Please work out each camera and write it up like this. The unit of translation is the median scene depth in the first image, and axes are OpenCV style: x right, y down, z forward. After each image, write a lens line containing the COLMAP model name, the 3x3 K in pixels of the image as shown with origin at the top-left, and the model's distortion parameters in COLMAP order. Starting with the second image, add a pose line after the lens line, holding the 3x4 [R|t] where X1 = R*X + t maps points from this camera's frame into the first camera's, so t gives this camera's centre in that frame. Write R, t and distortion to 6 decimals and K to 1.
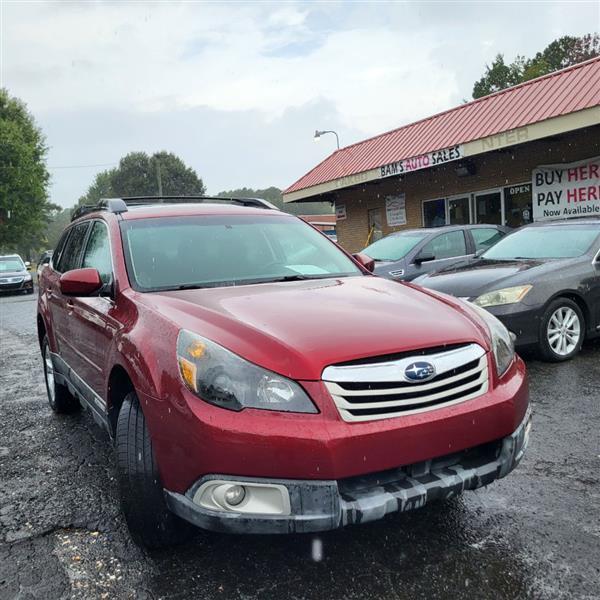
lens RADIAL K [[631.5, 0, 303.0], [0, 631.5, 309.3], [0, 0, 1]] dist [0.047103, -0.028699]
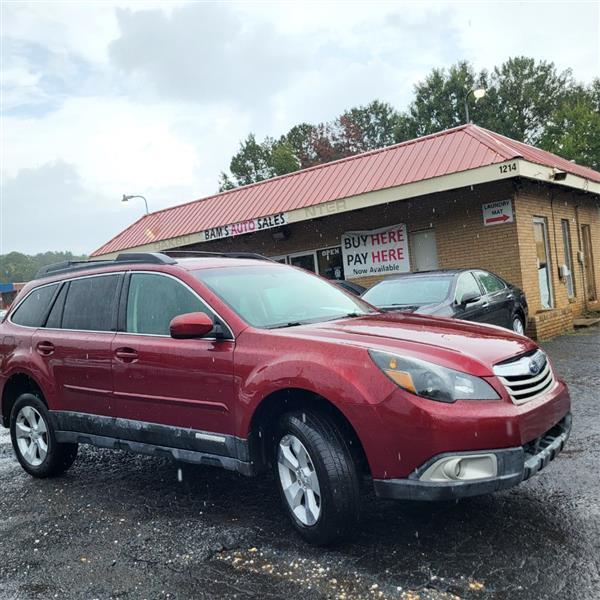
lens RADIAL K [[630.4, 0, 308.0], [0, 630.4, 305.9], [0, 0, 1]] dist [0.040133, -0.015713]
pose [[0.918507, -0.034412, 0.393905, -0.160139], [0.076179, 0.992943, -0.090890, 0.010260], [-0.387998, 0.113490, 0.914646, -0.020053]]
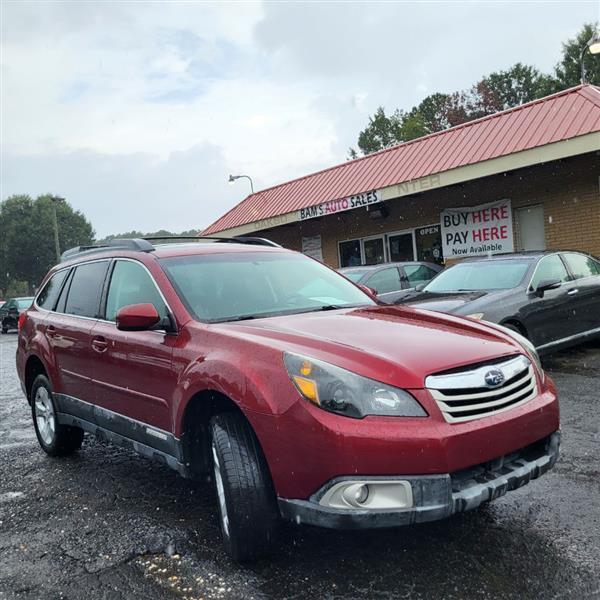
lens RADIAL K [[631.5, 0, 303.0], [0, 631.5, 309.3], [0, 0, 1]] dist [0.047103, -0.028699]
pose [[0.983920, -0.028903, 0.176258, -0.071800], [0.040497, 0.997220, -0.062543, 0.005757], [-0.173961, 0.068675, 0.982355, -0.020174]]
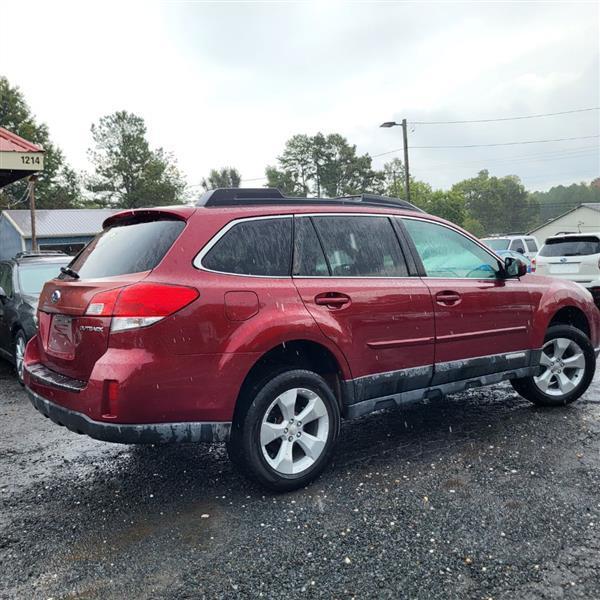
lens RADIAL K [[597.7, 0, 314.4], [0, 597.7, 308.6], [0, 0, 1]] dist [0.033835, -0.018248]
pose [[-0.147007, -0.025421, 0.988809, -0.421008], [0.153544, 0.986965, 0.048201, -0.021941], [-0.977145, 0.158912, -0.141188, 0.436830]]
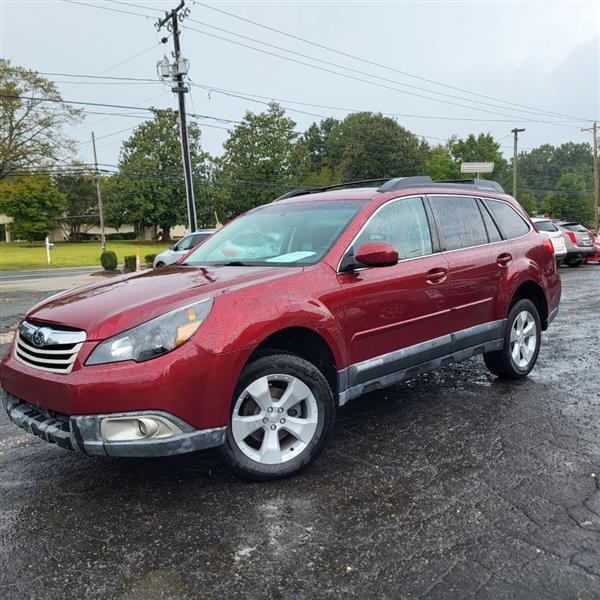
lens RADIAL K [[631.5, 0, 303.0], [0, 631.5, 309.3], [0, 0, 1]] dist [0.047103, -0.028699]
pose [[0.255071, 0.142455, -0.956371, 0.312547], [-0.073425, 0.989085, 0.127745, -0.034168], [0.964131, 0.037637, 0.262747, 0.230679]]
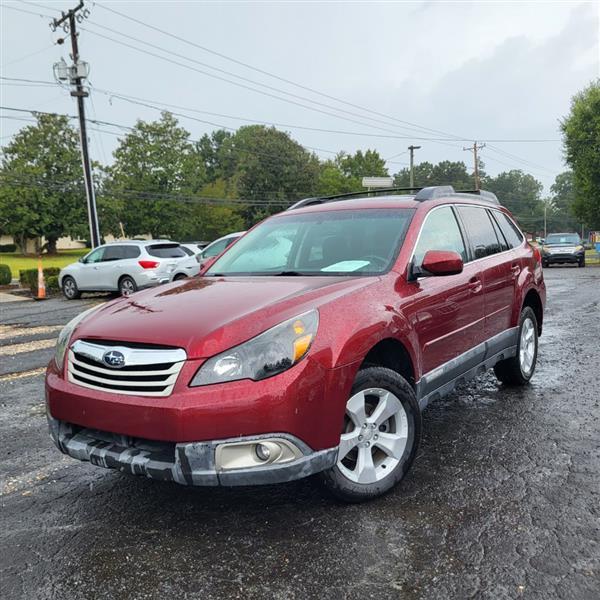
lens RADIAL K [[631.5, 0, 303.0], [0, 631.5, 309.3], [0, 0, 1]] dist [0.047103, -0.028699]
pose [[0.426860, 0.117578, -0.896642, 0.272030], [-0.073377, 0.992745, 0.095248, -0.026137], [0.901336, 0.025135, 0.432391, 0.156229]]
